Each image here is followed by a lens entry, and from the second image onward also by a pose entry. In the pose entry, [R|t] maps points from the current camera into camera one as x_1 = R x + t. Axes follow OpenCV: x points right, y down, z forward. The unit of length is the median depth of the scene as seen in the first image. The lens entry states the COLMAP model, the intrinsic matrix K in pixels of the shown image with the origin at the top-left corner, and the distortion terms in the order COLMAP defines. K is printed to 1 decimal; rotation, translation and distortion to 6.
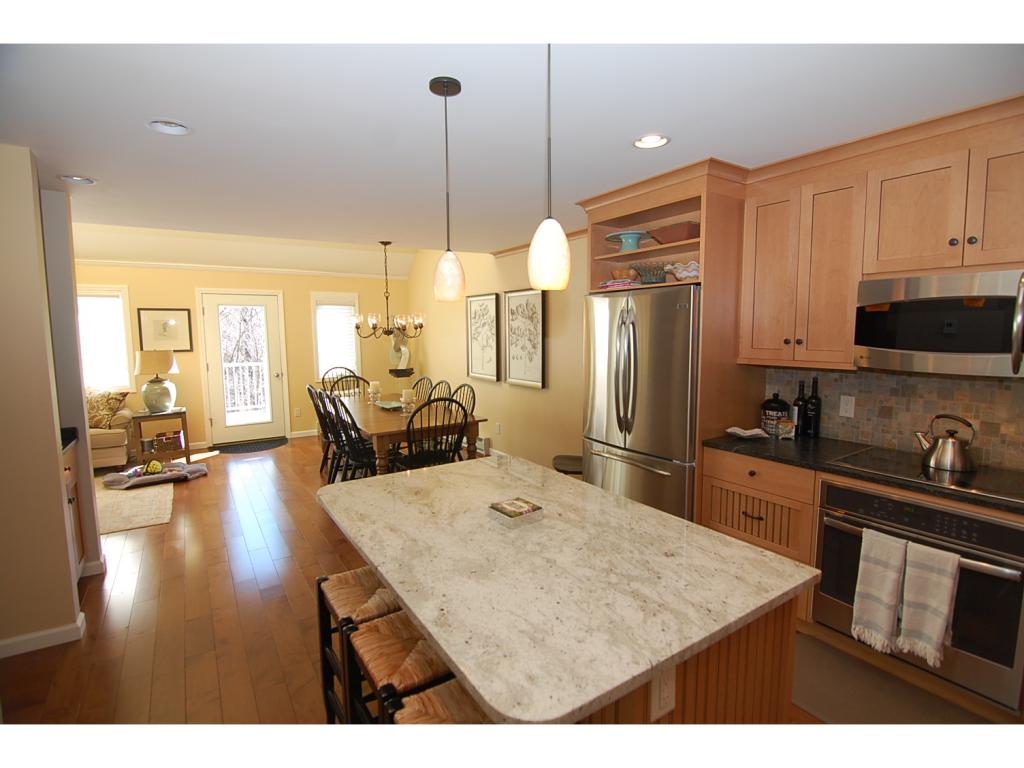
lens RADIAL K [[502.7, 0, 515.1], [0, 502.7, 381.6], [0, 0, 1]] dist [-0.002249, -0.010728]
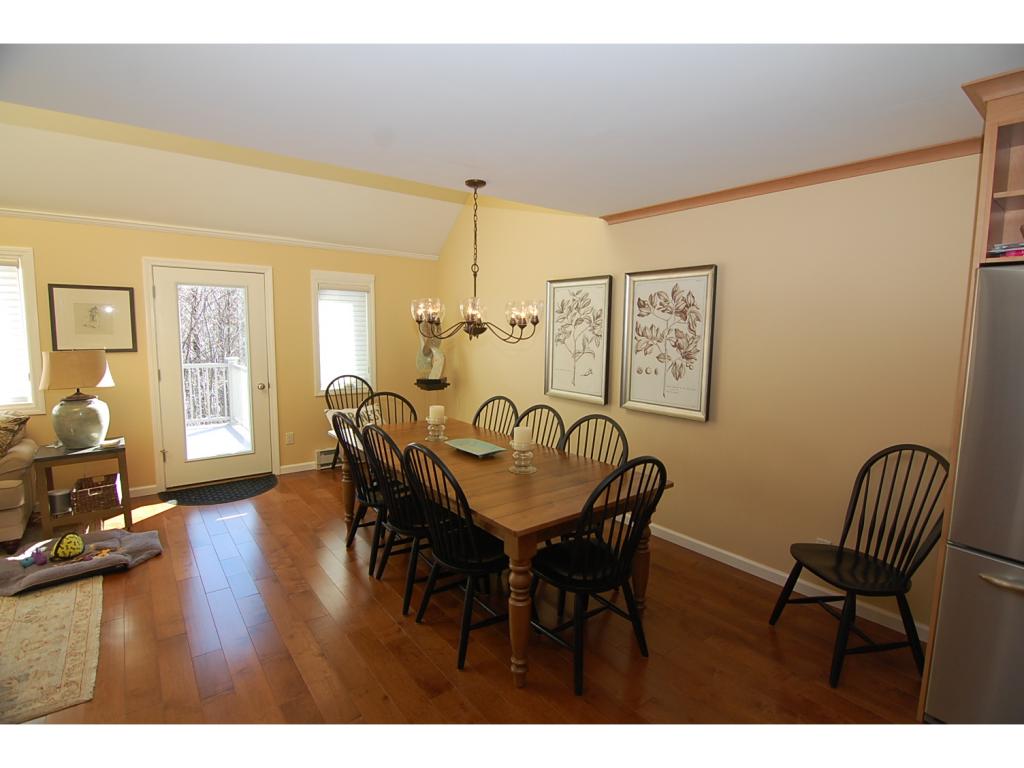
lens RADIAL K [[502.7, 0, 515.1], [0, 502.7, 381.6], [0, 0, 1]] dist [-0.002249, -0.010728]
pose [[0.996485, 0.012902, 0.082773, -0.216202], [-0.013141, 0.999911, 0.002334, -0.031557], [-0.082736, -0.003414, 0.996566, 0.325131]]
